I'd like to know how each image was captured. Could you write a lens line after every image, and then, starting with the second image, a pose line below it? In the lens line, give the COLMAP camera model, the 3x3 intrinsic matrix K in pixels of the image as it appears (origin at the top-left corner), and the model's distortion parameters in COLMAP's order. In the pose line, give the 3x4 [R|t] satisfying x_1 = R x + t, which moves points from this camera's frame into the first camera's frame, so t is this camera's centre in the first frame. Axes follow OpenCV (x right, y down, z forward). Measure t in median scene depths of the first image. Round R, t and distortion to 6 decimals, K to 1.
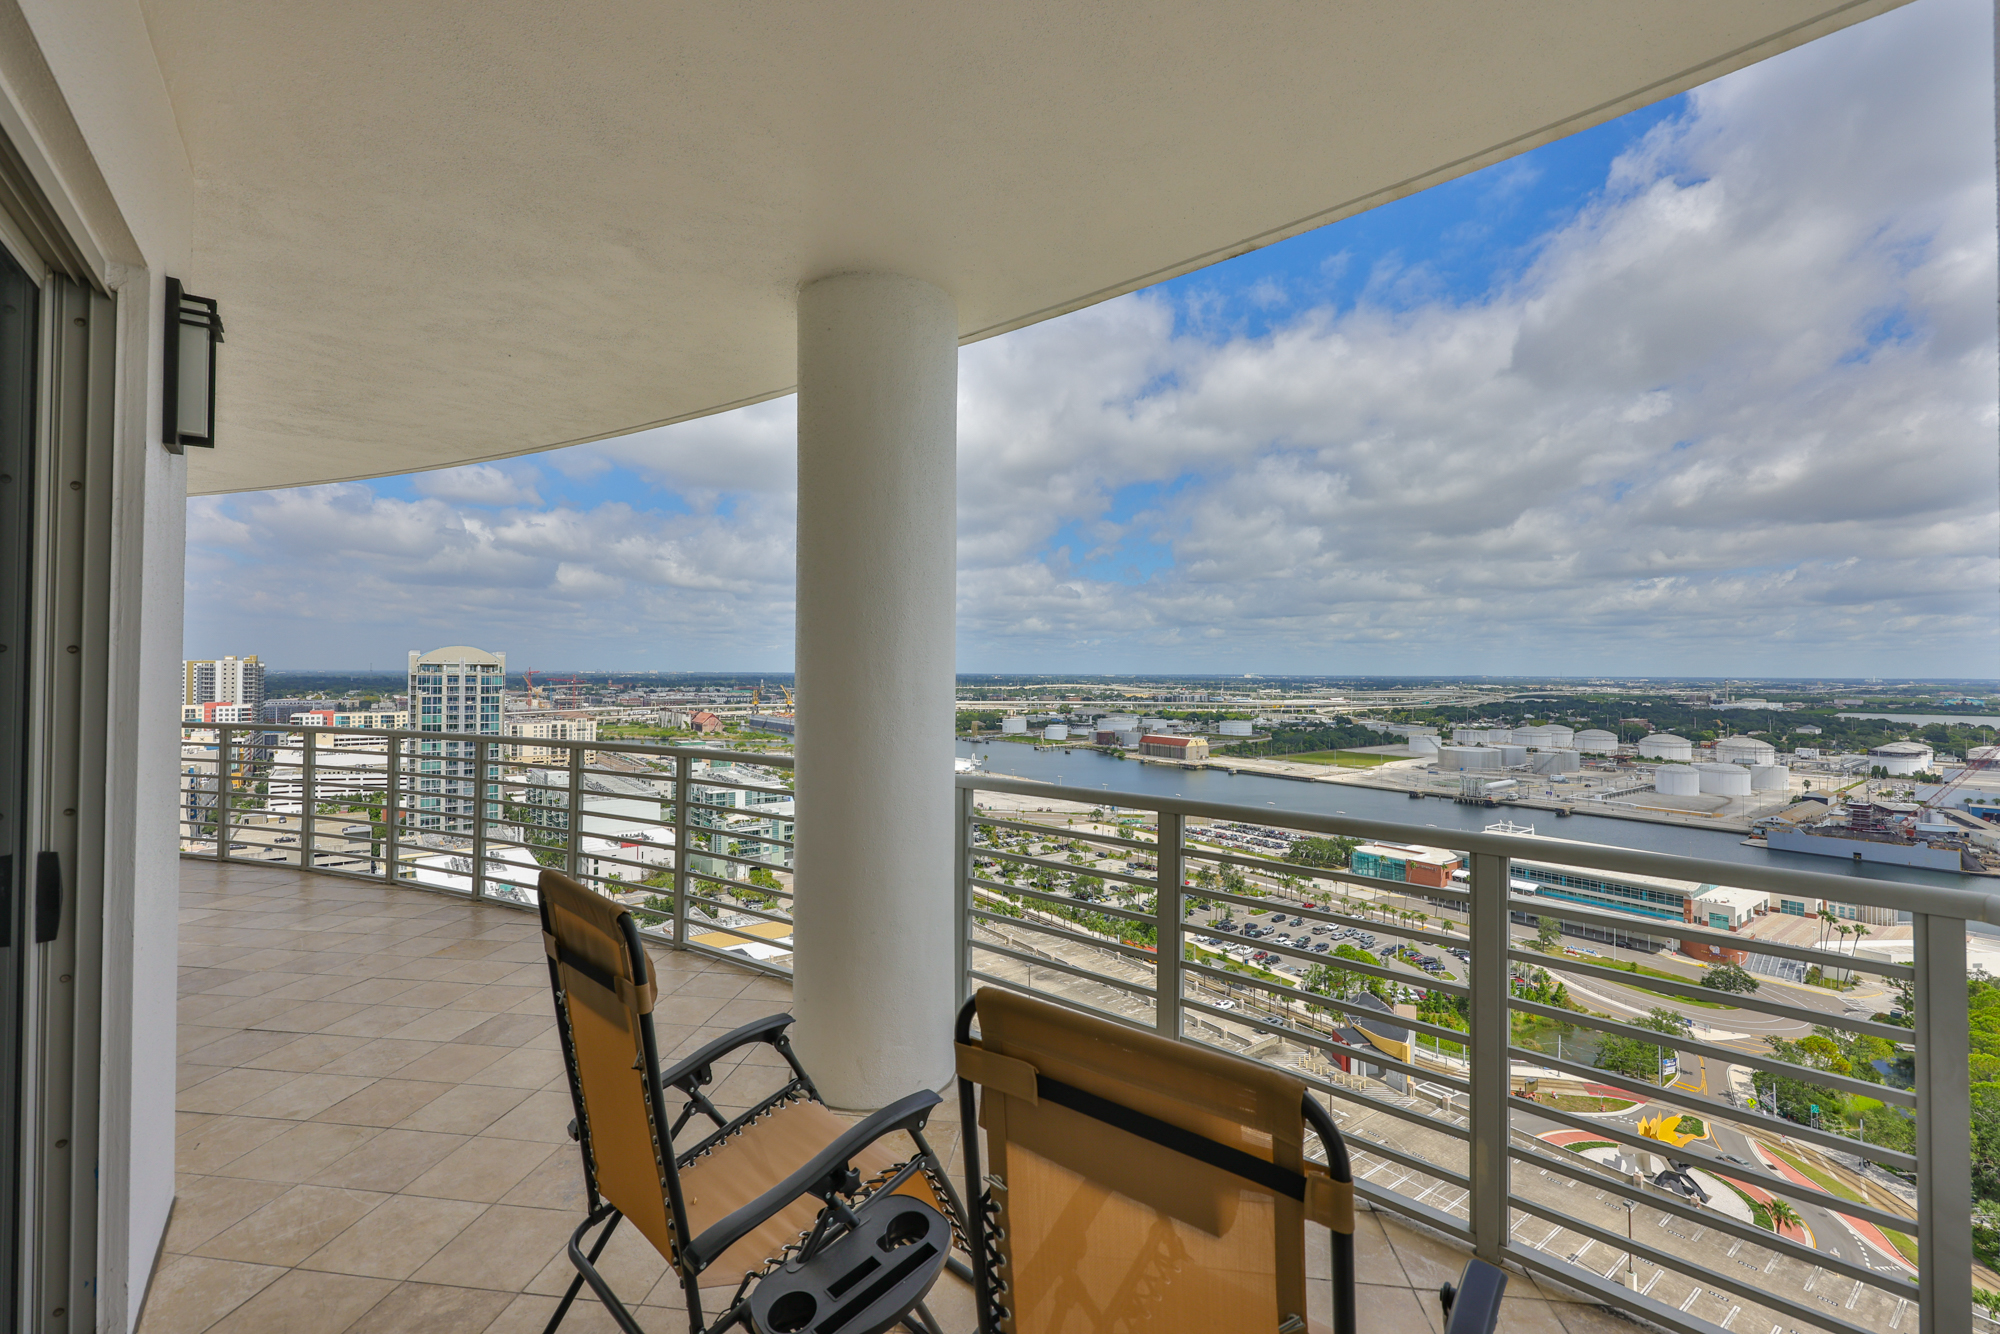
lens RADIAL K [[860.8, 0, 1027.2], [0, 860.8, 676.5], [0, 0, 1]] dist [-0.009241, 0.001295]
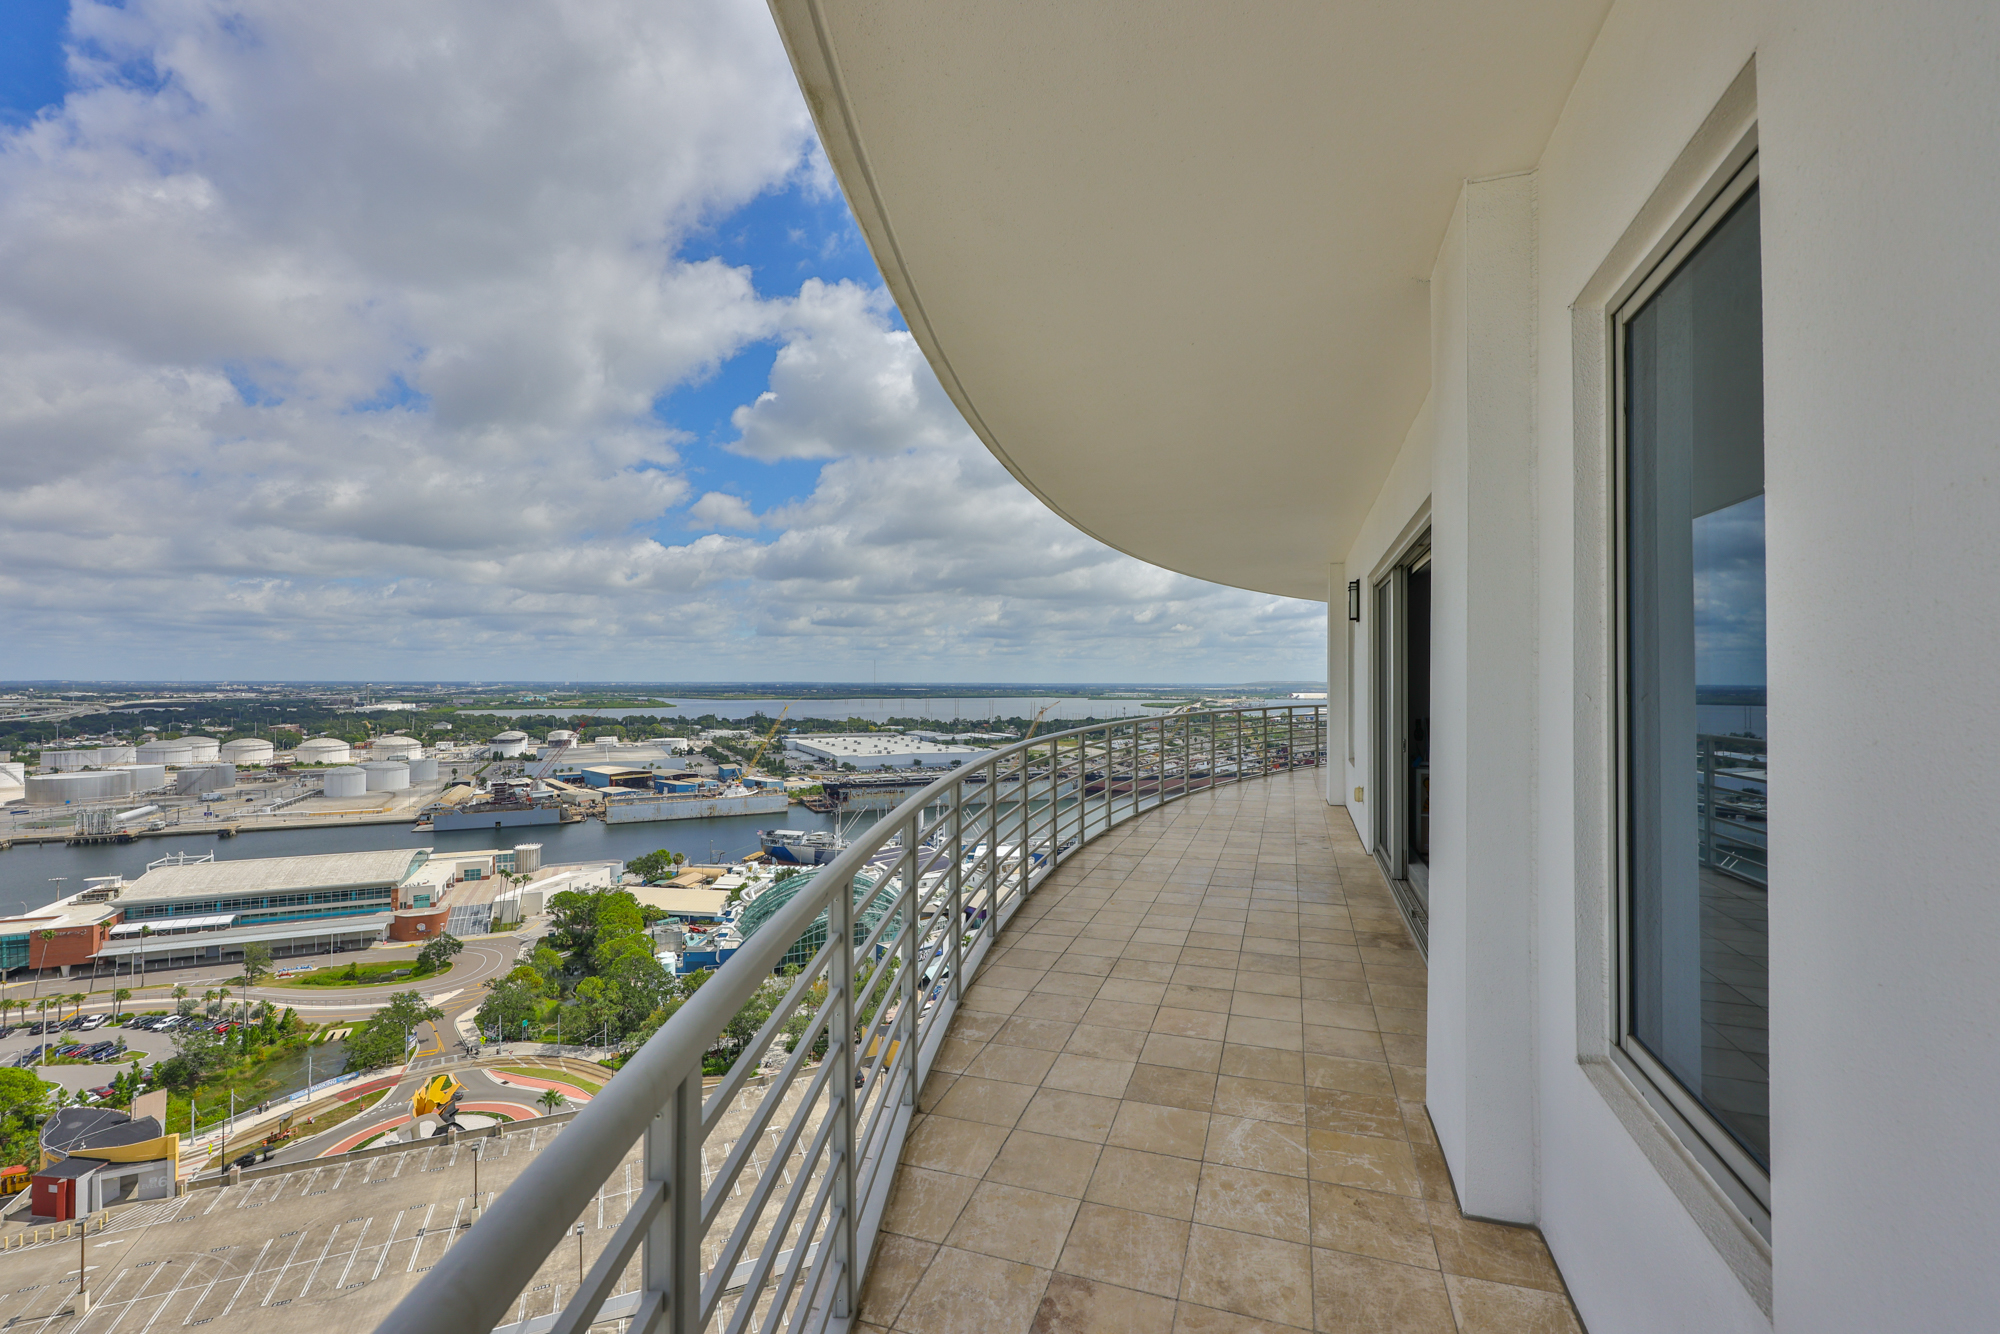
lens RADIAL K [[860.8, 0, 985.0], [0, 860.8, 689.2], [0, 0, 1]] dist [-0.009241, 0.001295]
pose [[0.193031, -0.013235, 0.981103, -0.093426], [0.003399, 0.999912, 0.012820, -0.000626], [-0.981187, 0.000860, 0.193059, 0.045131]]
